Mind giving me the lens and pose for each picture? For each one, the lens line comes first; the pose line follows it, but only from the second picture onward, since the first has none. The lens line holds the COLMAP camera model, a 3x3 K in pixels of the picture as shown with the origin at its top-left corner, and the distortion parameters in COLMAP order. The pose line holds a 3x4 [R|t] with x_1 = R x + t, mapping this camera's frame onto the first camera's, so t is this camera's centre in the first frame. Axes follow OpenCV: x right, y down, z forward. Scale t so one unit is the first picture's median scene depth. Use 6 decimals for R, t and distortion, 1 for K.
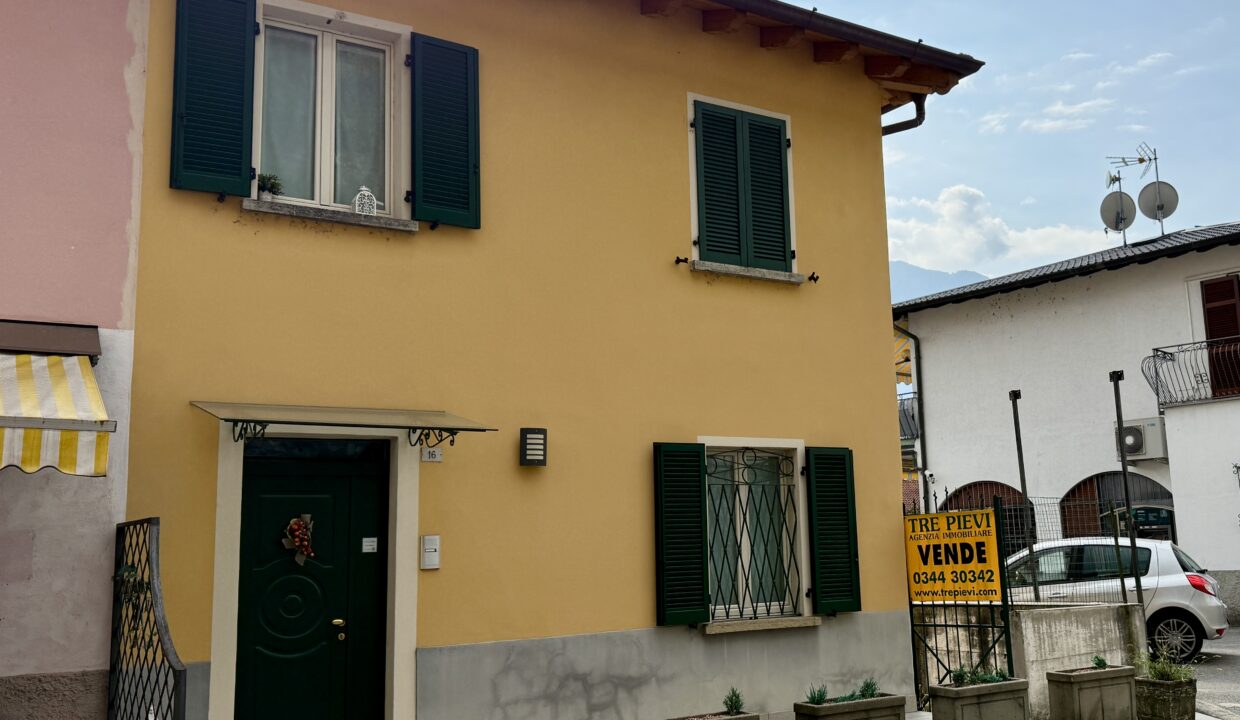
lens RADIAL K [[1119.2, 0, 588.1], [0, 1119.2, 340.9], [0, 0, 1]] dist [-0.018164, 0.090036]
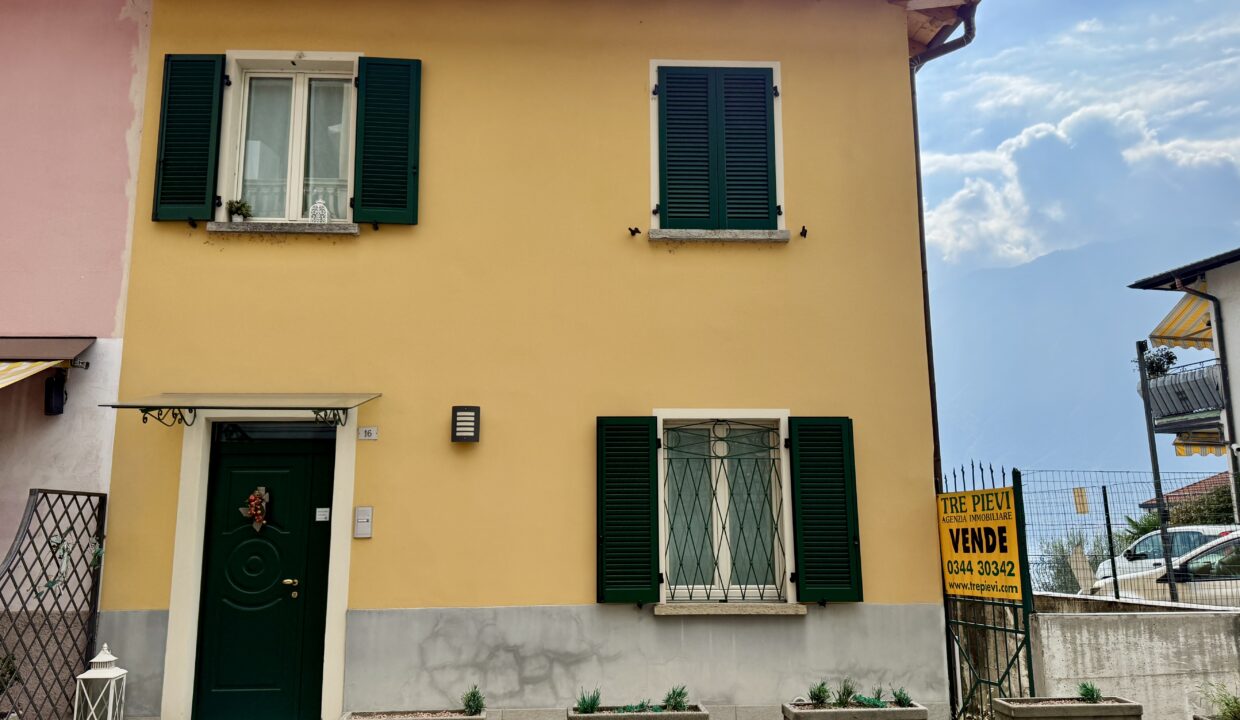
lens RADIAL K [[870.1, 0, 615.1], [0, 870.1, 360.7], [0, 0, 1]] dist [0.004440, -0.003475]
pose [[0.881559, -0.061696, -0.468024, 0.435607], [0.065407, 0.997824, -0.008336, 0.048762], [0.467520, -0.023263, 0.883676, 0.329116]]
